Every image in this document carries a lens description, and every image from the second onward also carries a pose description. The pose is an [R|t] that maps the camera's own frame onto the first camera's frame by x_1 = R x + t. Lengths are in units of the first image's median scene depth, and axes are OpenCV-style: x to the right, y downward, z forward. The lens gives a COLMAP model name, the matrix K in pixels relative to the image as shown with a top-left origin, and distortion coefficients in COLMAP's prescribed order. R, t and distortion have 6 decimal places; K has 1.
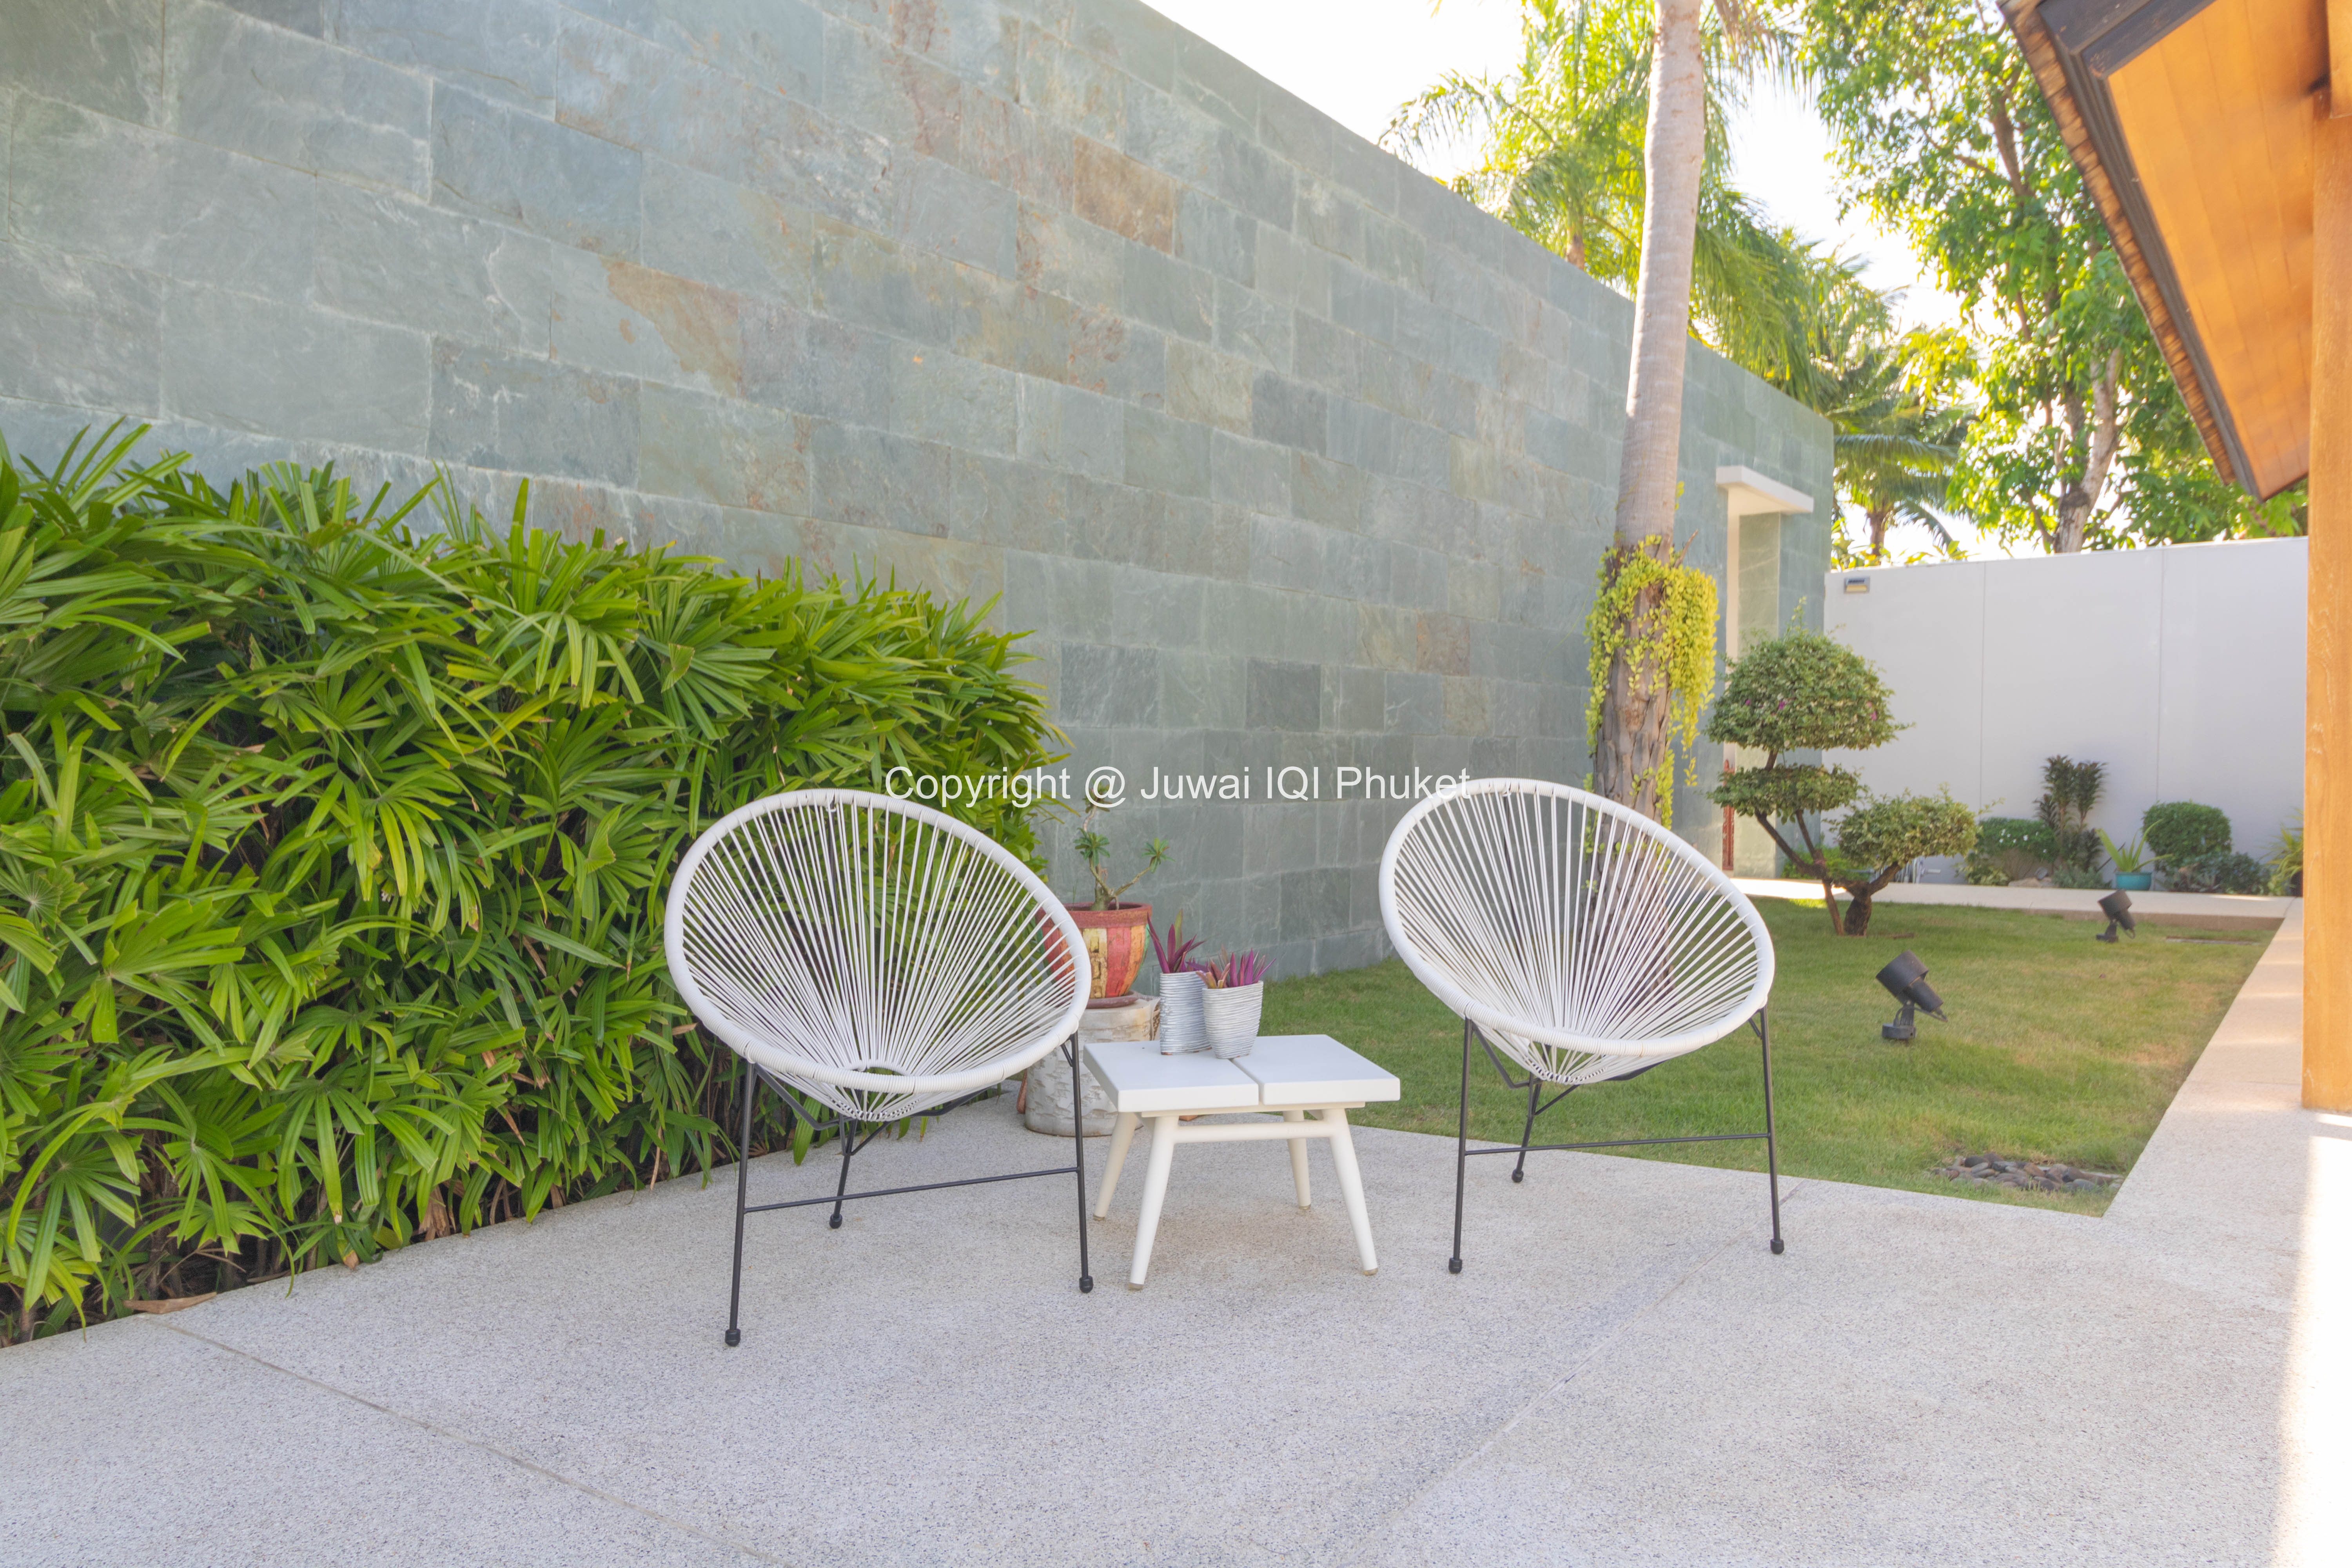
lens RADIAL K [[1740.6, 0, 1171.4], [0, 1740.6, 785.4], [0, 0, 1]] dist [0.003203, -0.000081]
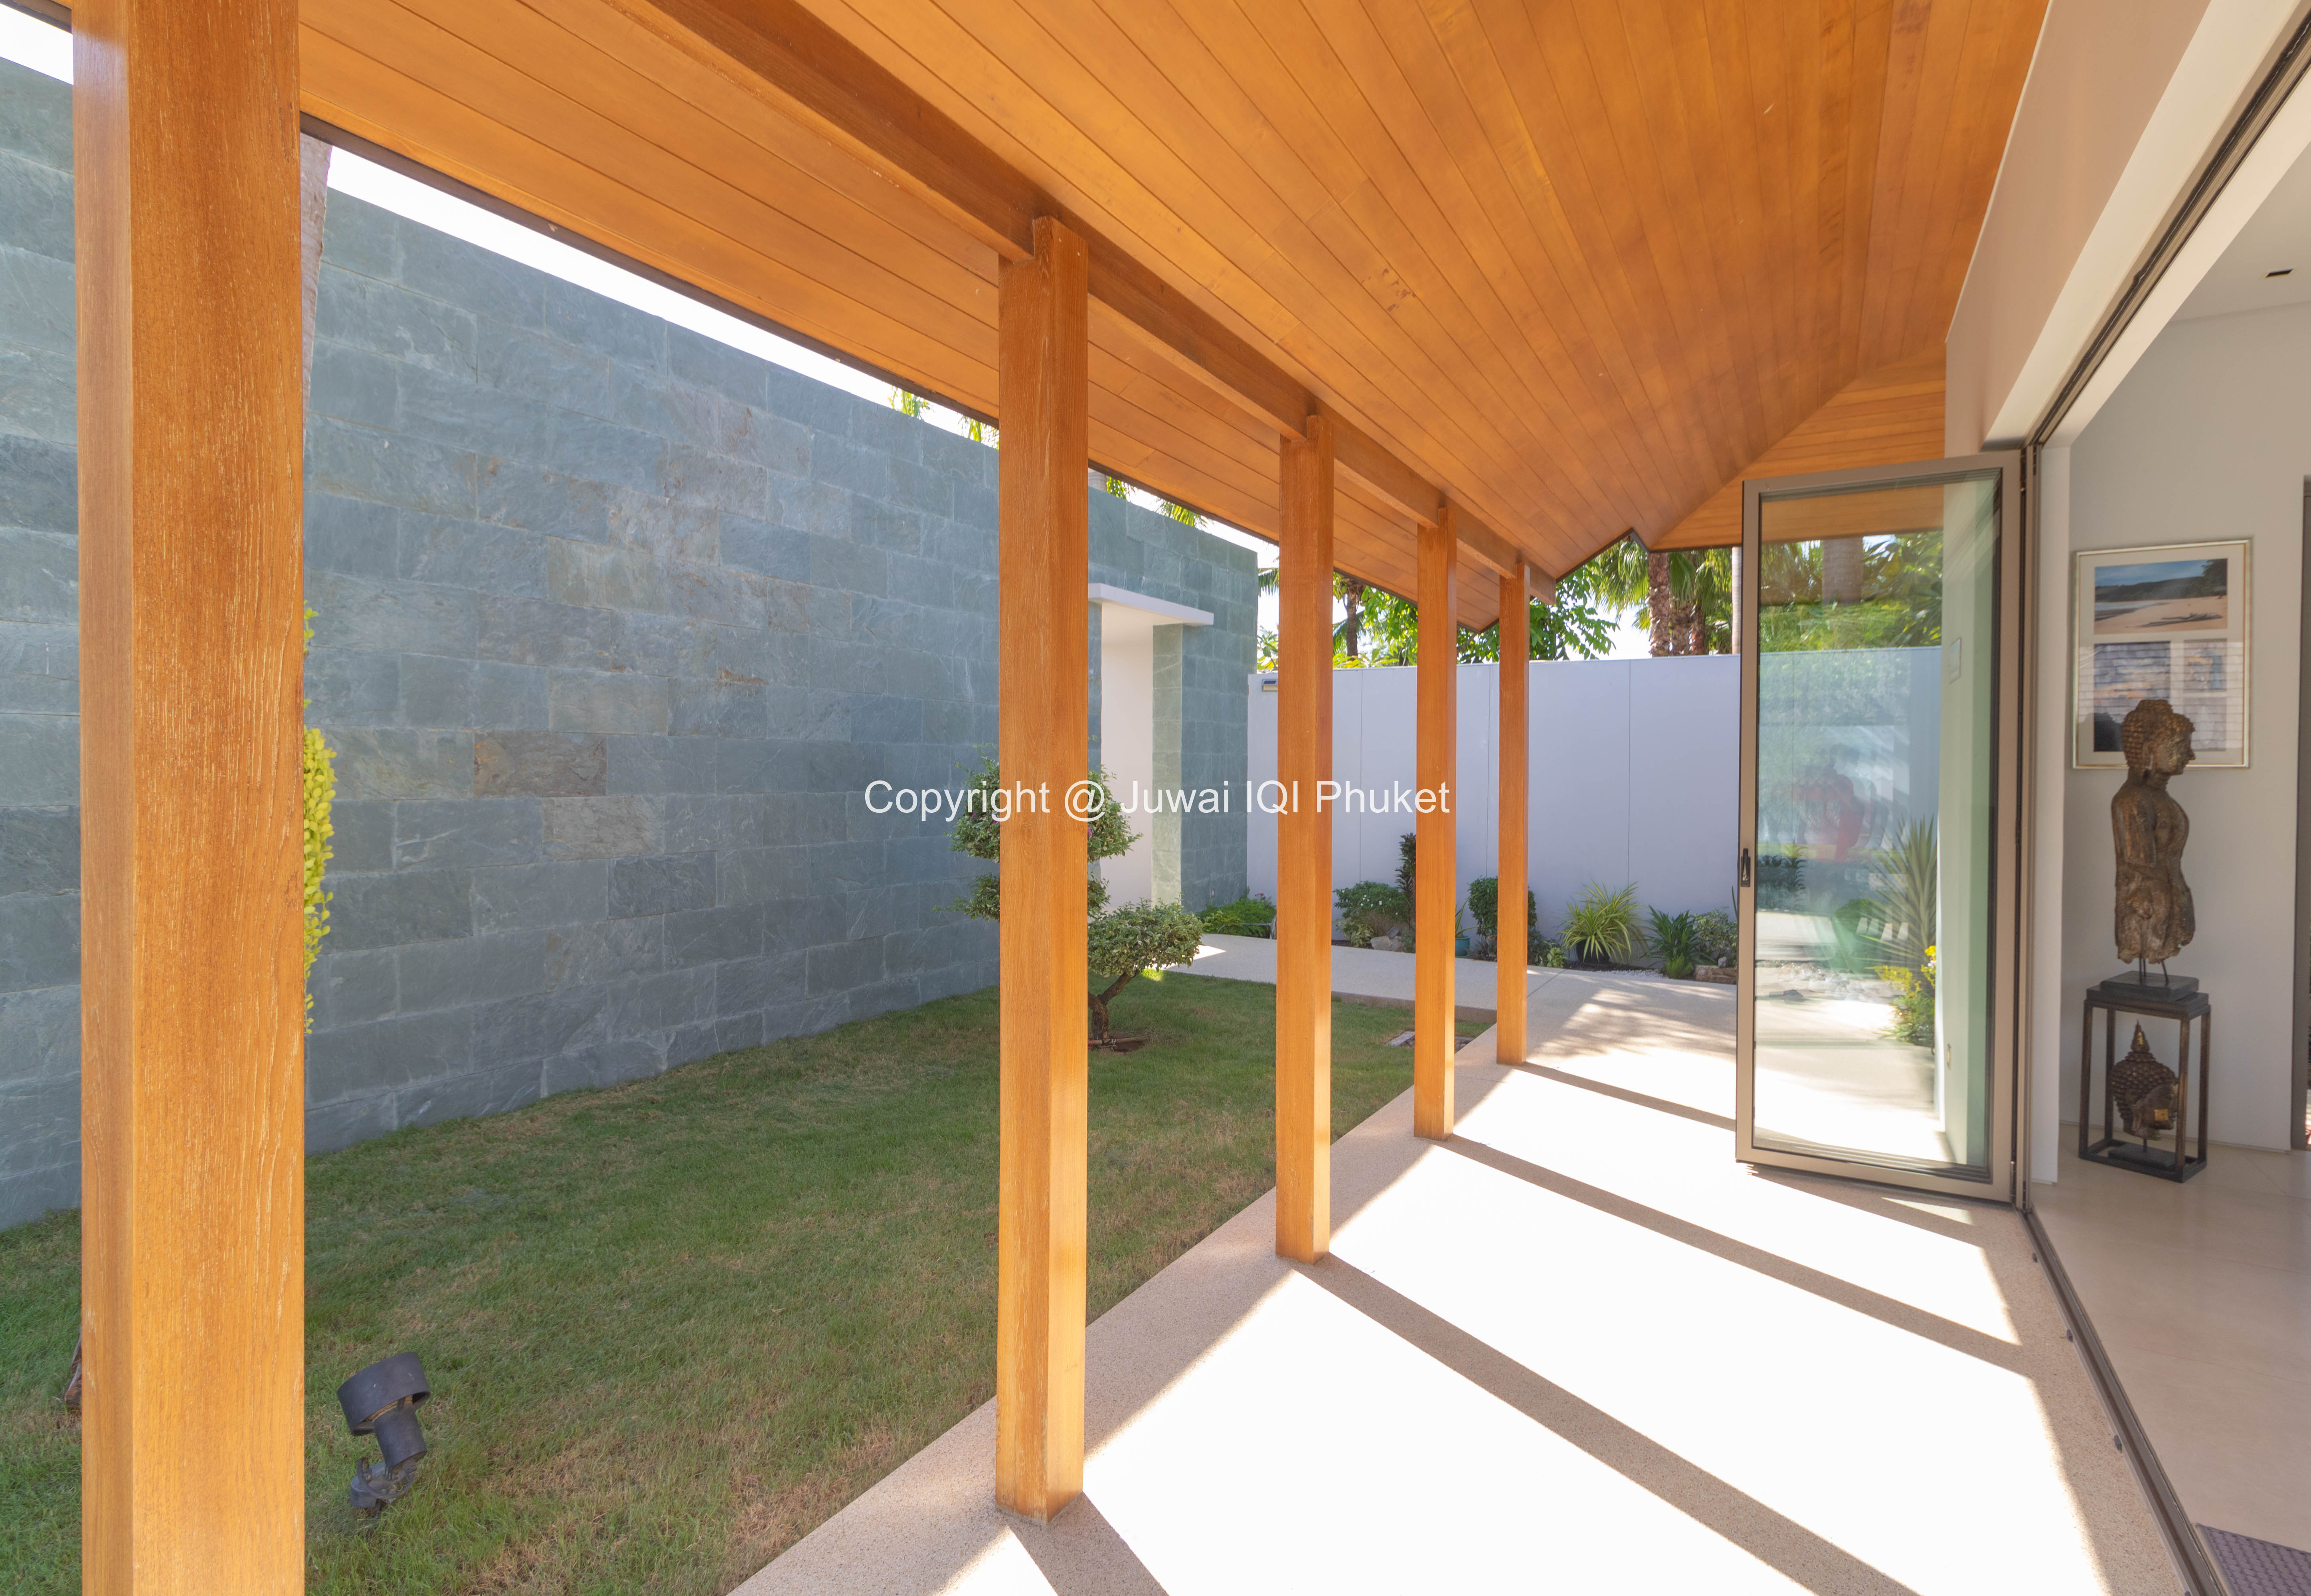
lens RADIAL K [[1131.6, 0, 1152.9], [0, 1131.6, 785.2], [0, 0, 1]] dist [0.004584, 0.000242]
pose [[0.997681, 0.004467, 0.067912, 0.399853], [-0.003906, 0.999957, -0.008378, -0.060435], [-0.067947, 0.008093, 0.997656, 0.347321]]
